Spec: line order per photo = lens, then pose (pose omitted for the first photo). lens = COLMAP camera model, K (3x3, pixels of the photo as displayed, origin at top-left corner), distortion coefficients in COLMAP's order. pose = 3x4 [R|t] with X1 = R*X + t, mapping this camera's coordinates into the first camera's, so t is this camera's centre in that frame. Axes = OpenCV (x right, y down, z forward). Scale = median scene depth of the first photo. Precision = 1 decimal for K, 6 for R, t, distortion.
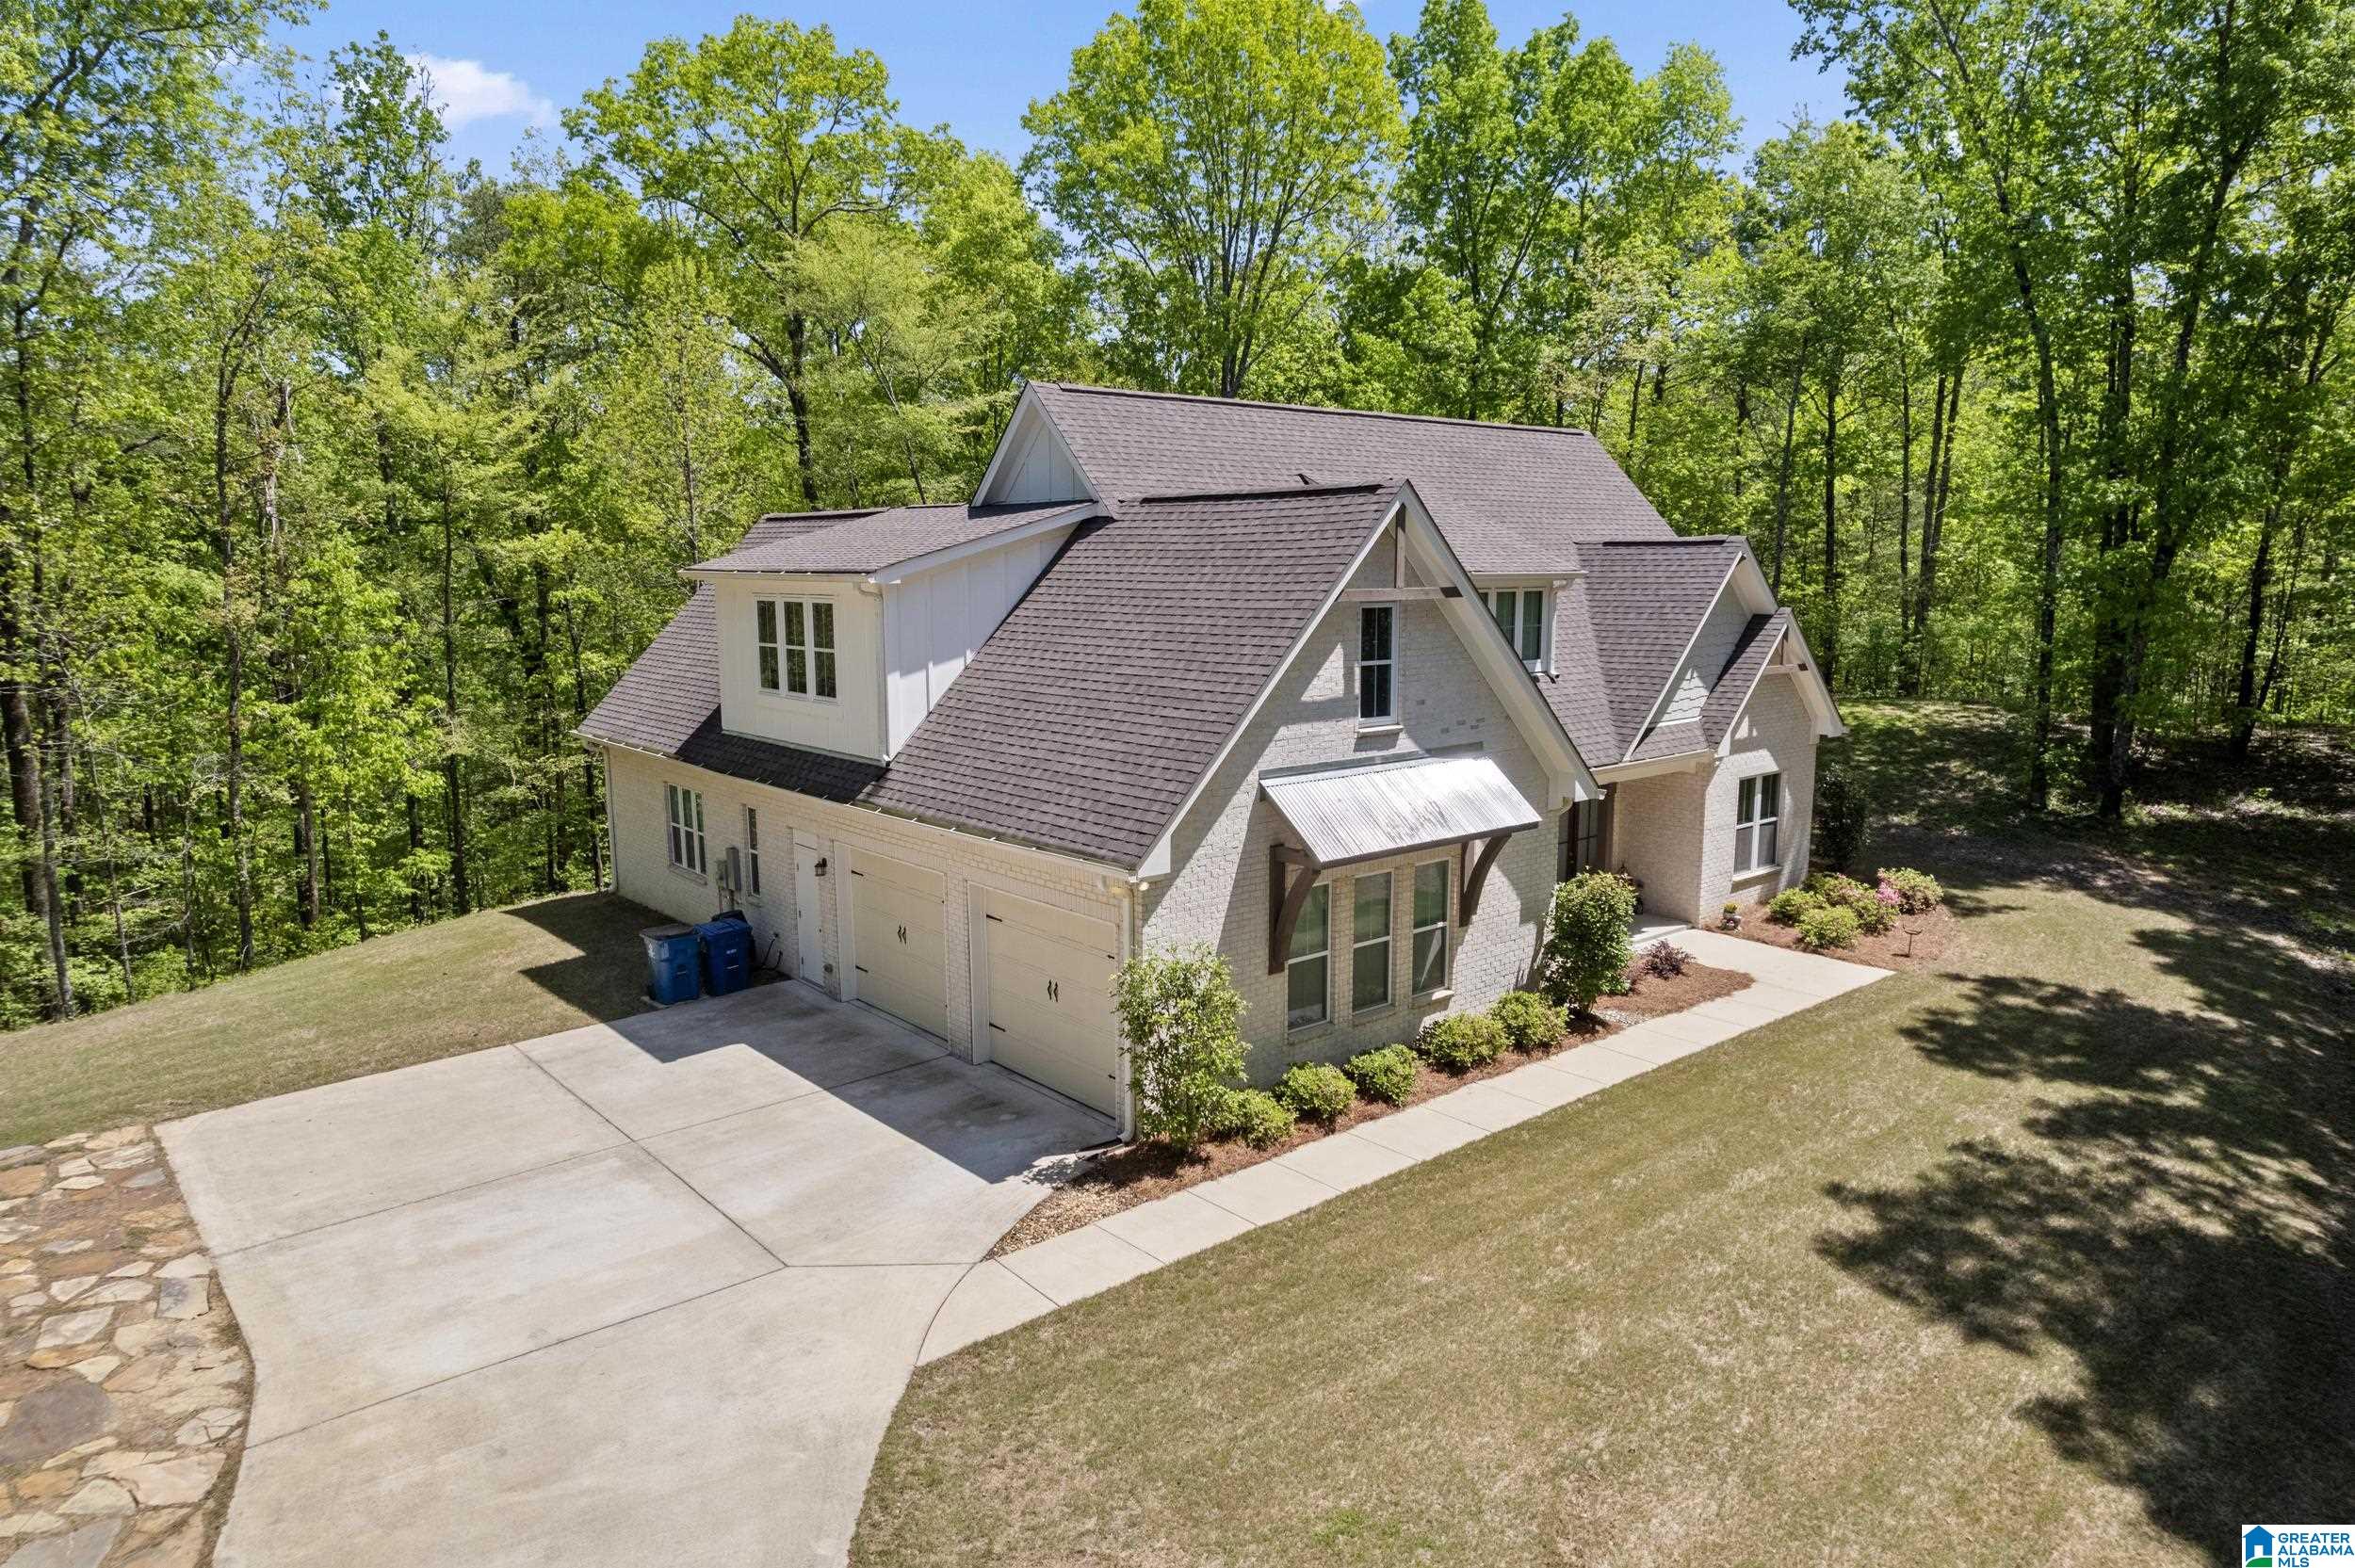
lens RADIAL K [[1483.2, 0, 1168.2], [0, 1483.2, 786.0], [0, 0, 1]] dist [-0.037499, 0.001679]
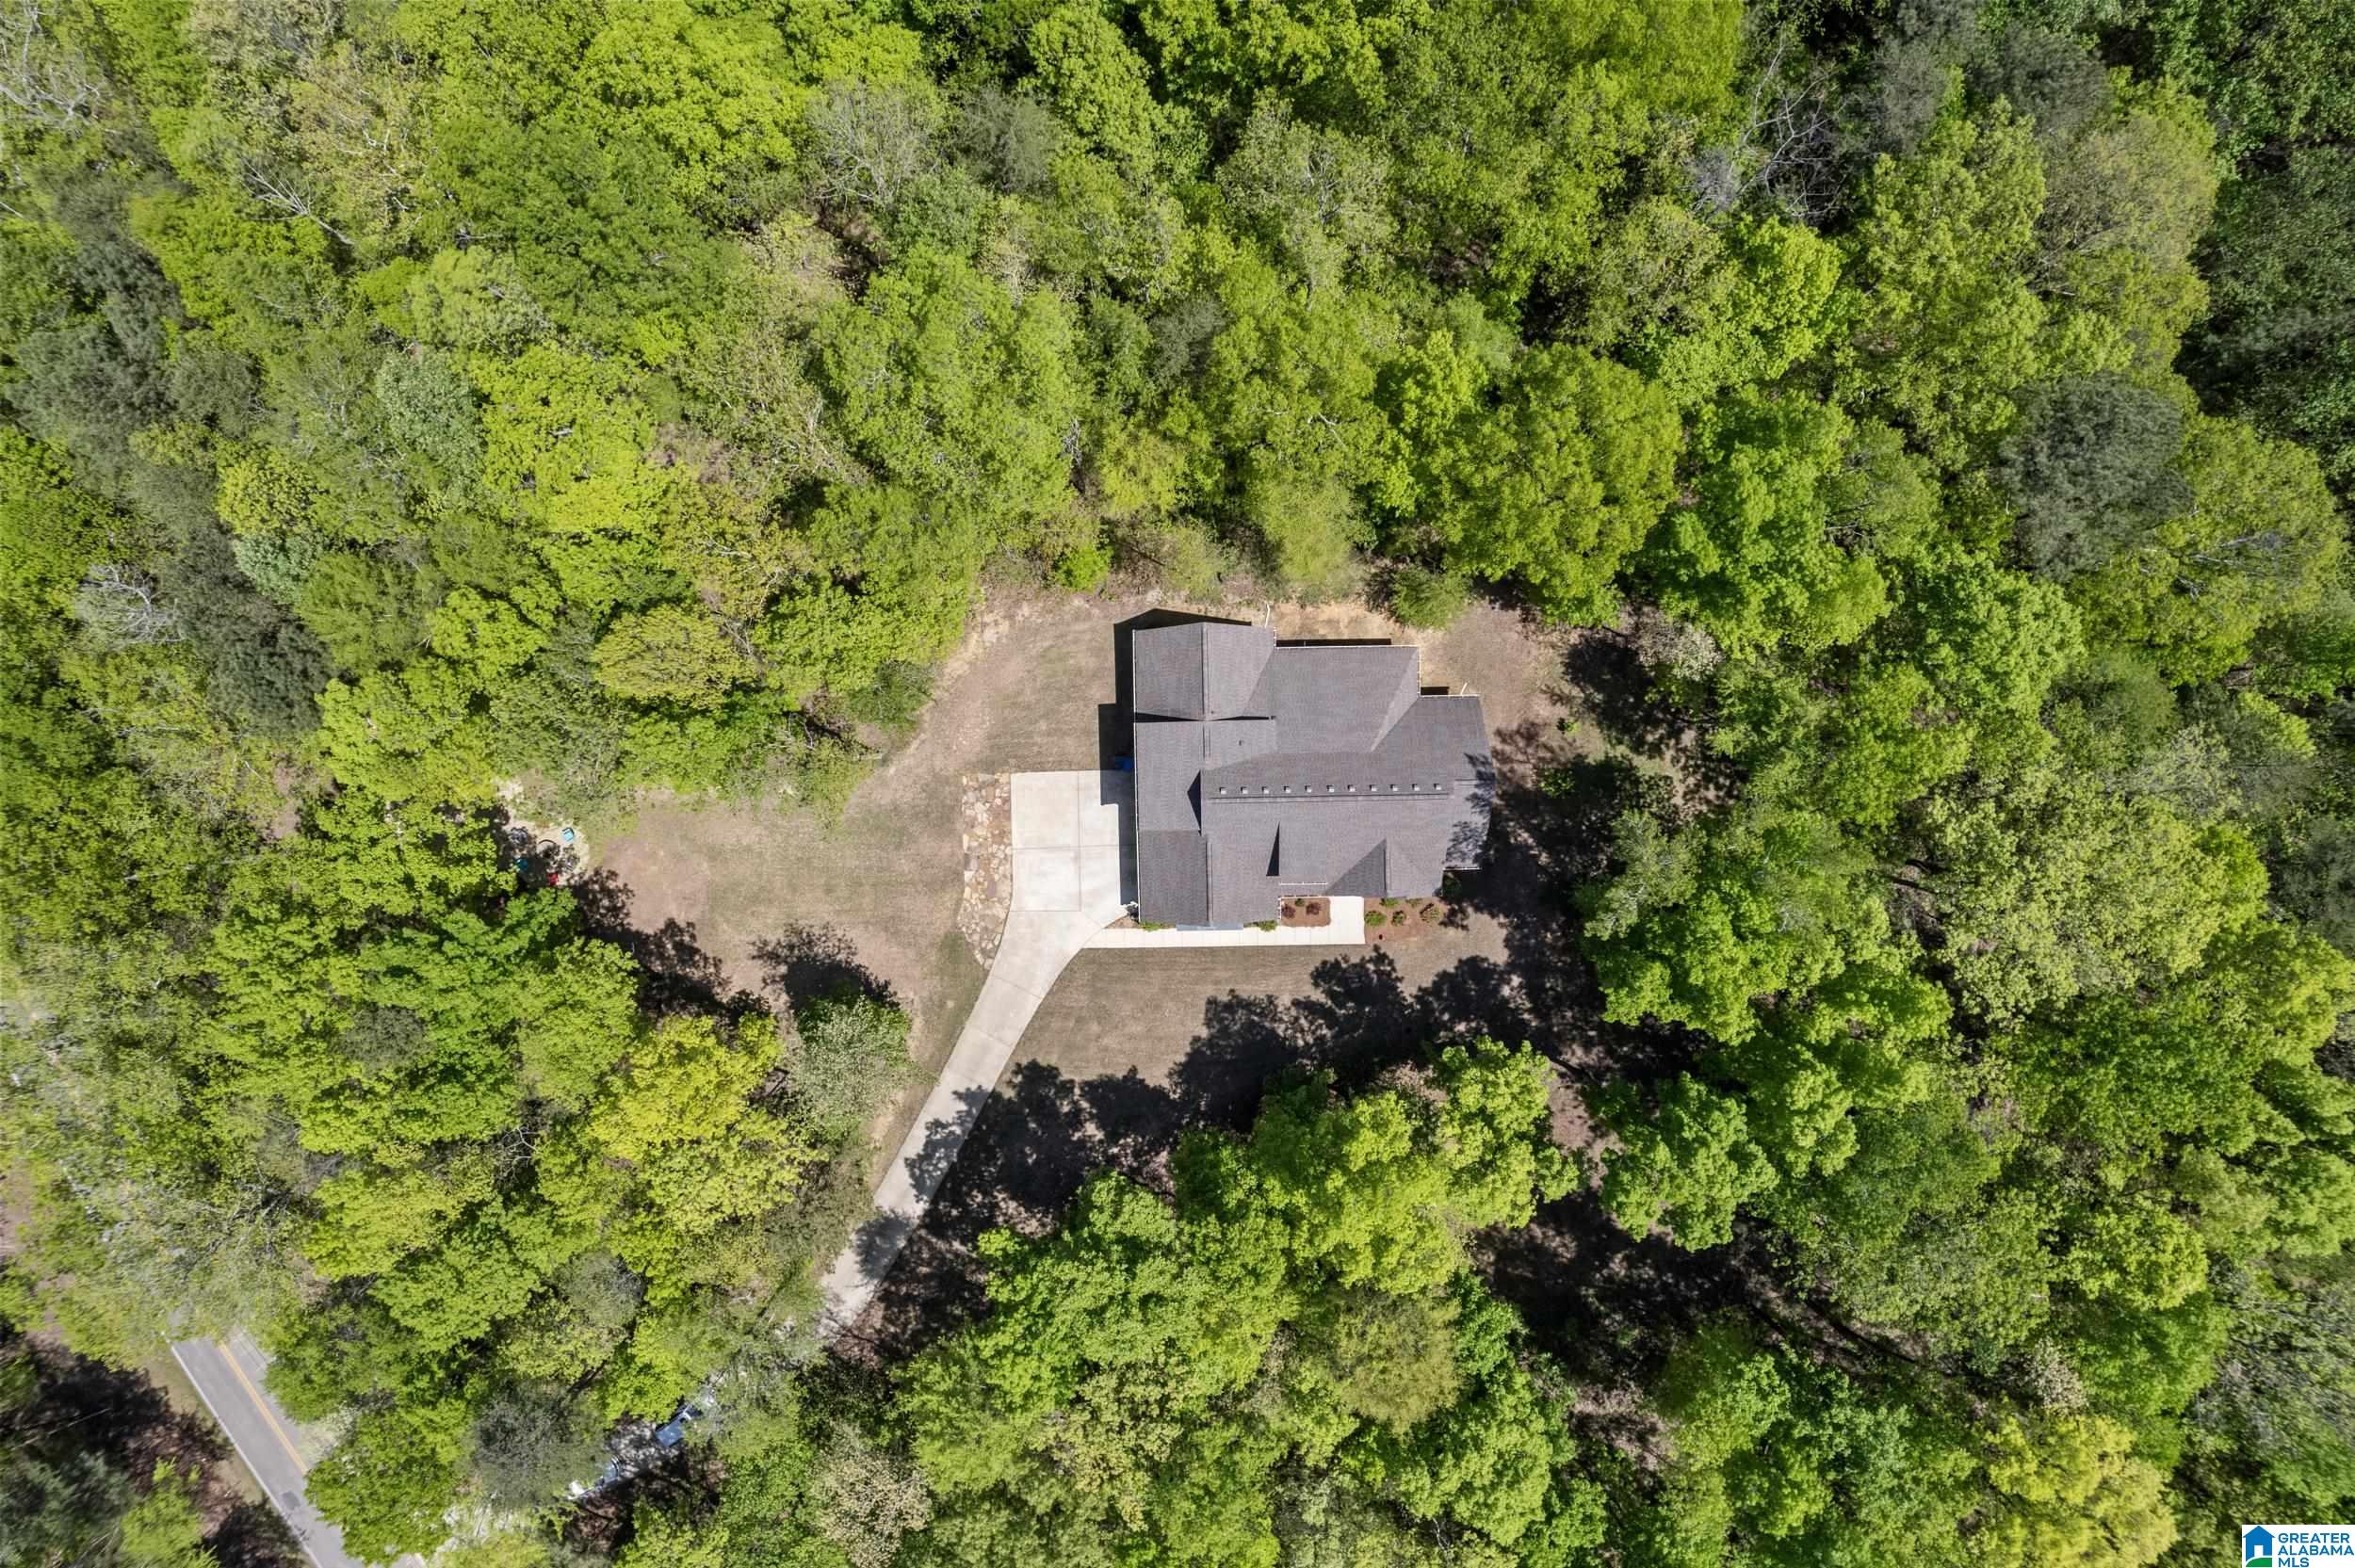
lens RADIAL K [[1483.2, 0, 1163.6], [0, 1483.2, 775.2], [0, 0, 1]] dist [-0.037499, 0.001679]
pose [[0.785132, 0.619268, -0.008724, -0.207970], [-0.099087, 0.139506, 0.985251, -4.628826], [0.611351, -0.772687, 0.170892, 0.398796]]
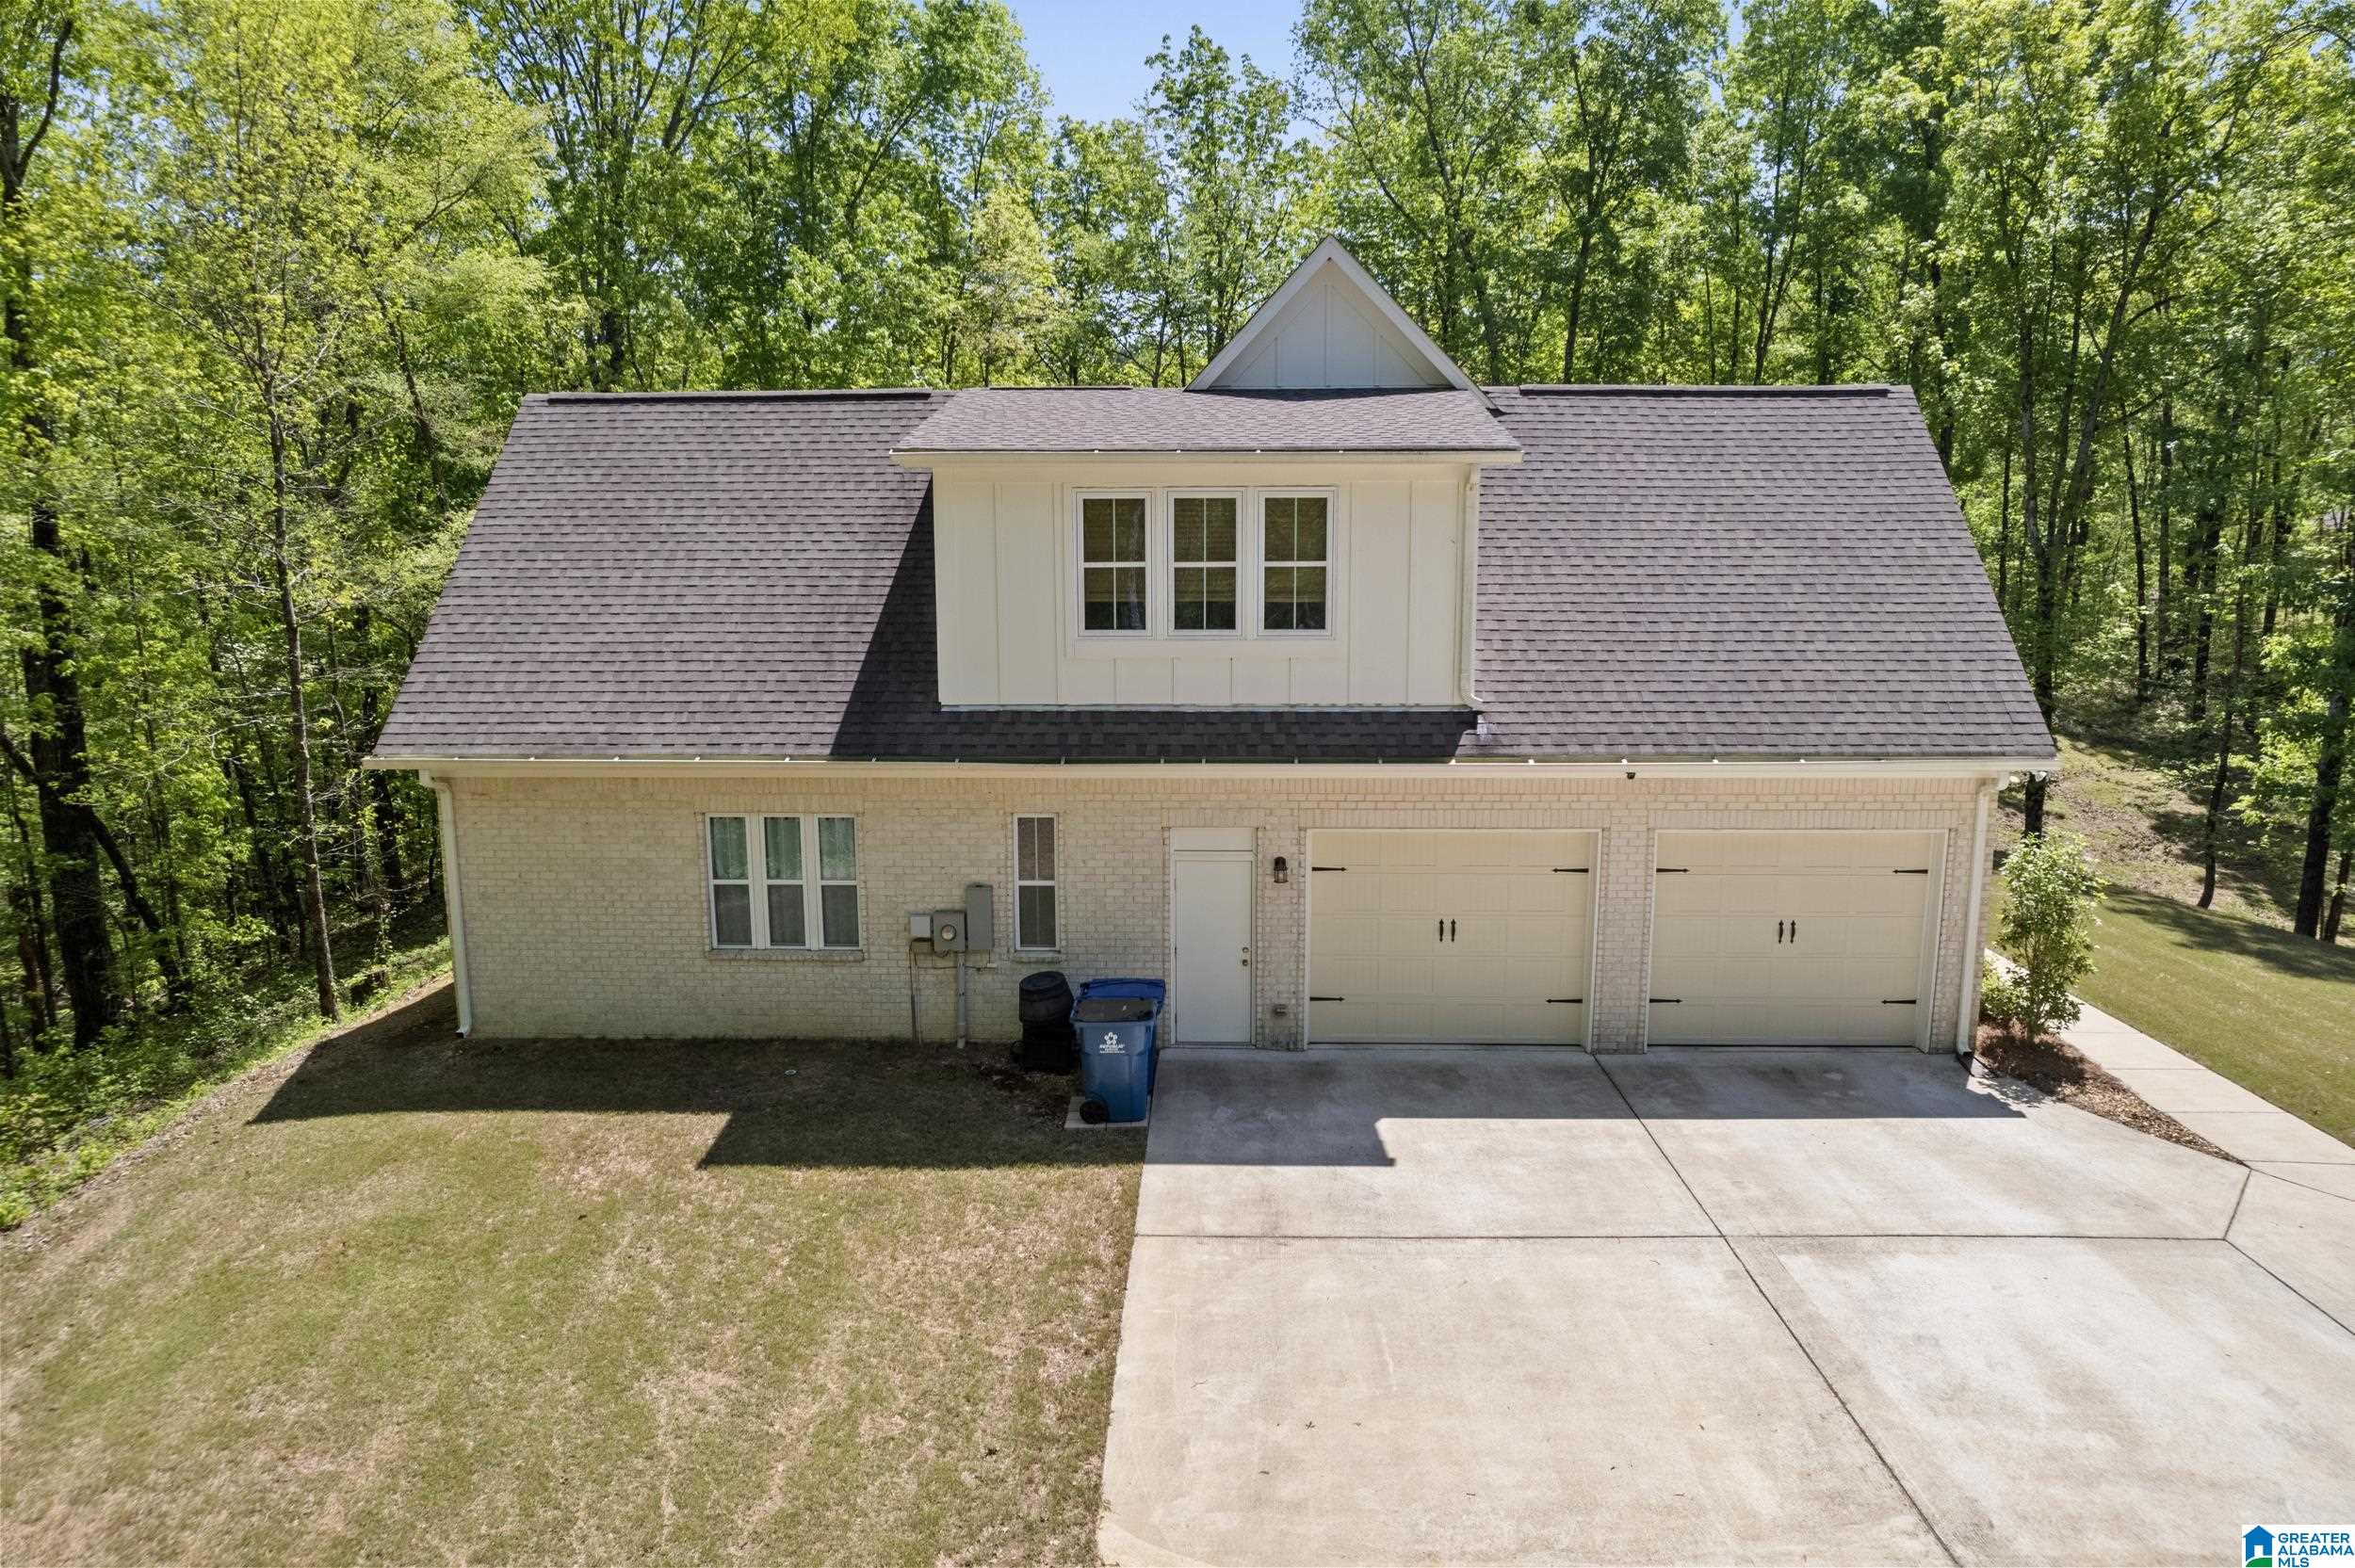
lens RADIAL K [[1483.2, 0, 1175.7], [0, 1483.2, 790.0], [0, 0, 1]] dist [-0.037499, 0.001679]
pose [[0.660022, -0.104831, 0.743896, -0.901409], [0.112082, 0.992874, 0.040472, -0.021076], [-0.742838, 0.056665, 0.667069, 0.631912]]
